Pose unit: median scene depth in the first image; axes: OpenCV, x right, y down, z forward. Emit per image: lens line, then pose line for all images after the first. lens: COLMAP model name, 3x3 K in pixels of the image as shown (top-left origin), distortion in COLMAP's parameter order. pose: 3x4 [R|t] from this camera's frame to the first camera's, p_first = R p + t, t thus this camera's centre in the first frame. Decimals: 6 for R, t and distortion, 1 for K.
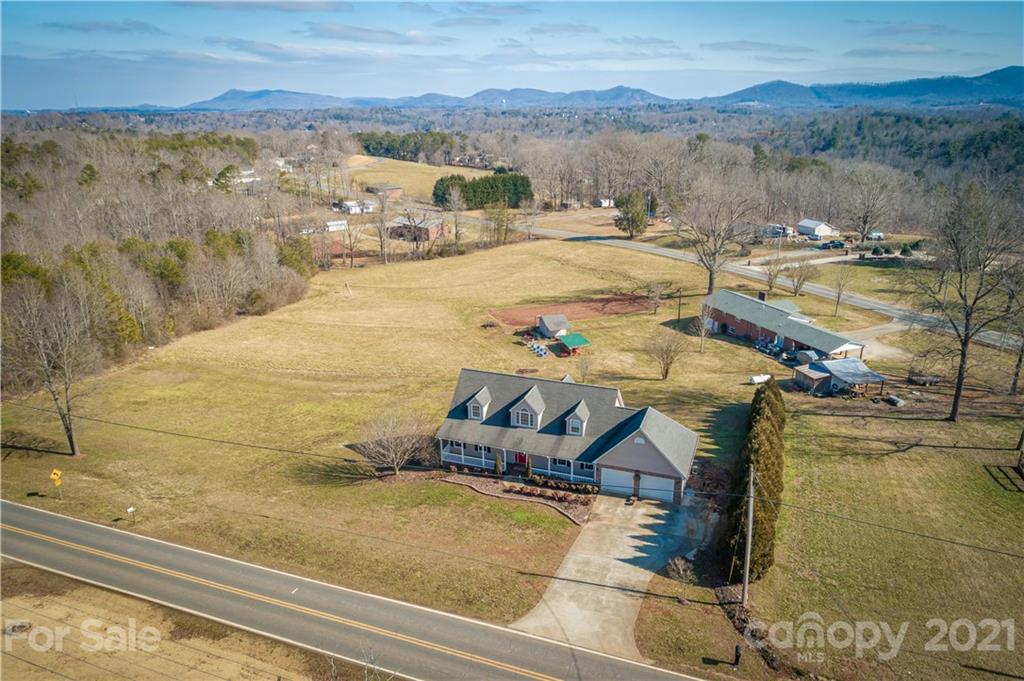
lens RADIAL K [[672.3, 0, 512.0], [0, 672.3, 340.5], [0, 0, 1]] dist [-0.003160, 0.003253]
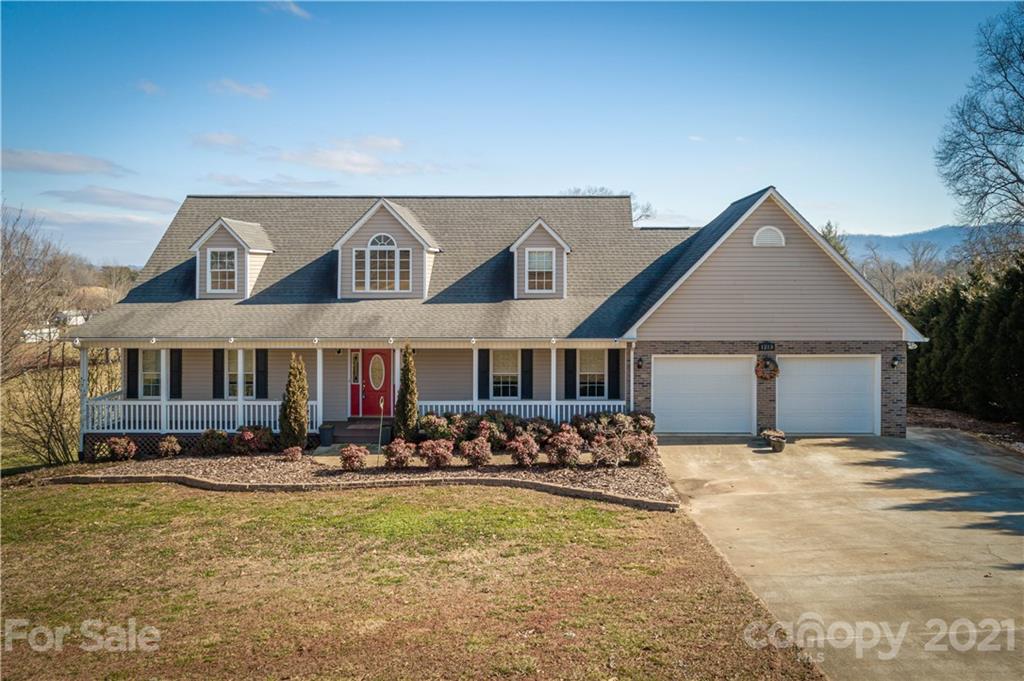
lens RADIAL K [[701.2, 0, 556.7], [0, 701.2, 270.2], [0, 0, 1]] dist [-0.000847, -0.000226]
pose [[0.940058, 0.007960, 0.340922, -0.011232], [0.107468, 0.941871, -0.318324, 0.147854], [-0.323638, 0.335881, 0.884558, 0.420713]]
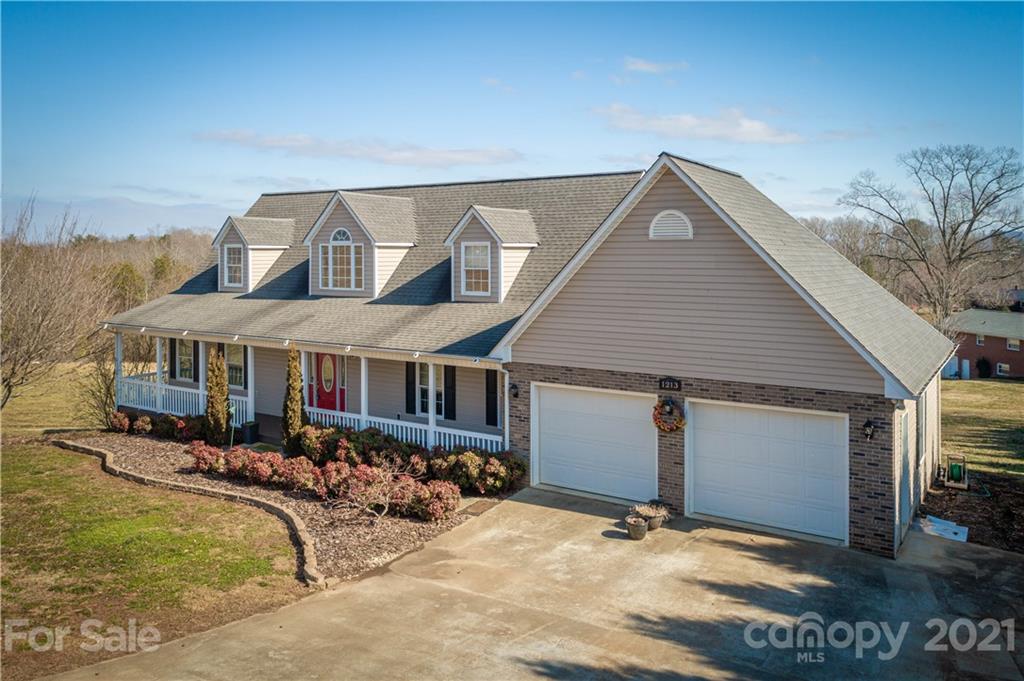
lens RADIAL K [[770.7, 0, 512.6], [0, 770.7, 251.9], [0, 0, 1]] dist [-0.002141, 0.001283]
pose [[0.975078, 0.005910, -0.221783, 0.111103], [-0.080005, 0.941755, -0.326645, 0.139096], [0.206935, 0.336248, 0.918757, 0.430268]]
